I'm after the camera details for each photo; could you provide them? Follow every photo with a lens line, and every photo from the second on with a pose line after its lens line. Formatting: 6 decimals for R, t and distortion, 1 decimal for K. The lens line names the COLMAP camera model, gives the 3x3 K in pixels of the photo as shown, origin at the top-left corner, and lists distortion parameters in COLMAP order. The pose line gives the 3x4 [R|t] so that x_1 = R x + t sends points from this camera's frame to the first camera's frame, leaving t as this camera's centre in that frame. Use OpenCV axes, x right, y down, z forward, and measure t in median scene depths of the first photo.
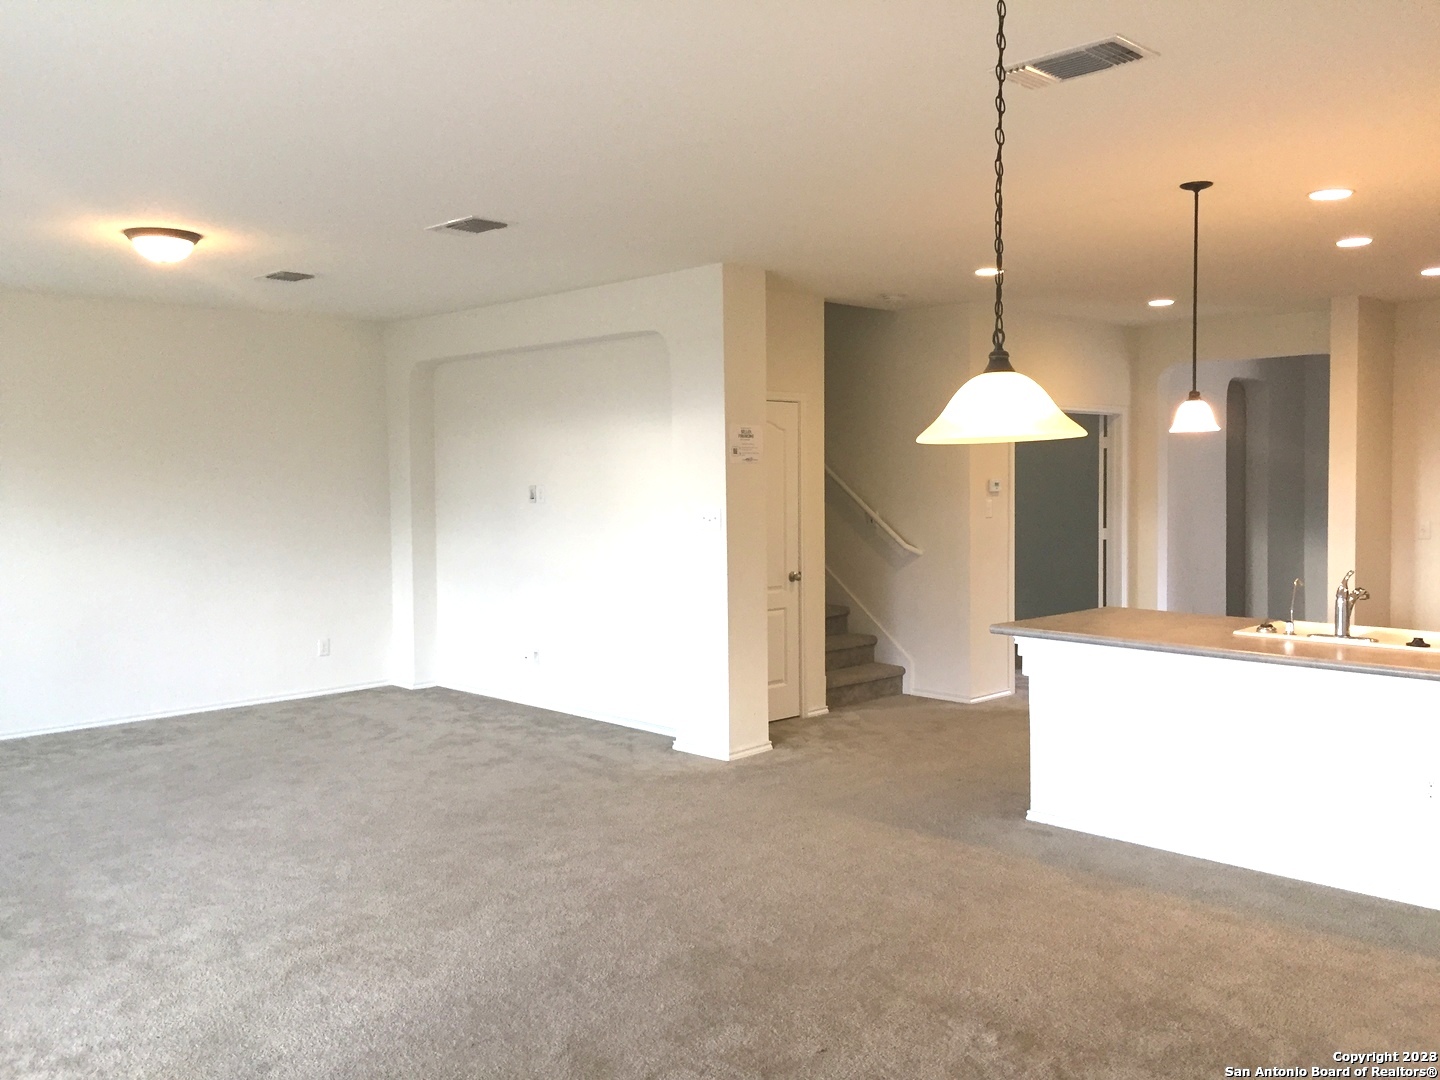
lens RADIAL K [[1223.6, 0, 720.0], [0, 1223.6, 540.0], [0, 0, 1]] dist [0.003569, 0.000612]
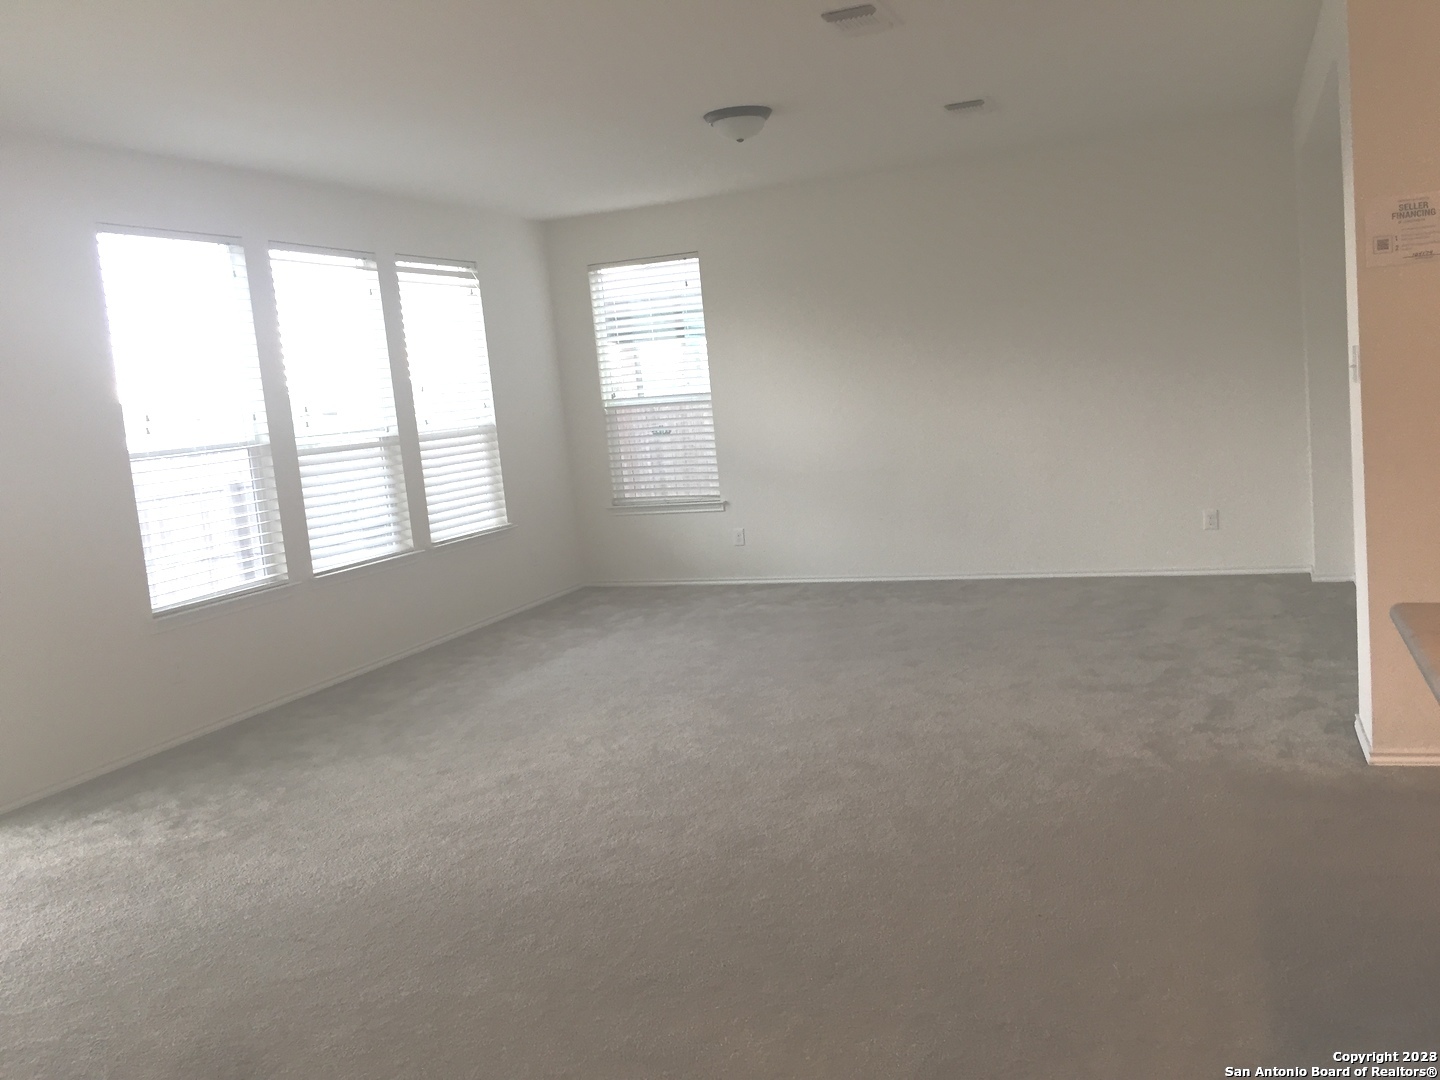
lens RADIAL K [[1223.6, 0, 720.0], [0, 1223.6, 540.0], [0, 0, 1]] dist [0.003569, 0.000612]
pose [[0.390672, 0.091608, -0.915961, 0.431439], [0.036600, 0.992703, 0.114894, -0.012108], [0.919802, -0.078410, 0.384468, 0.477834]]
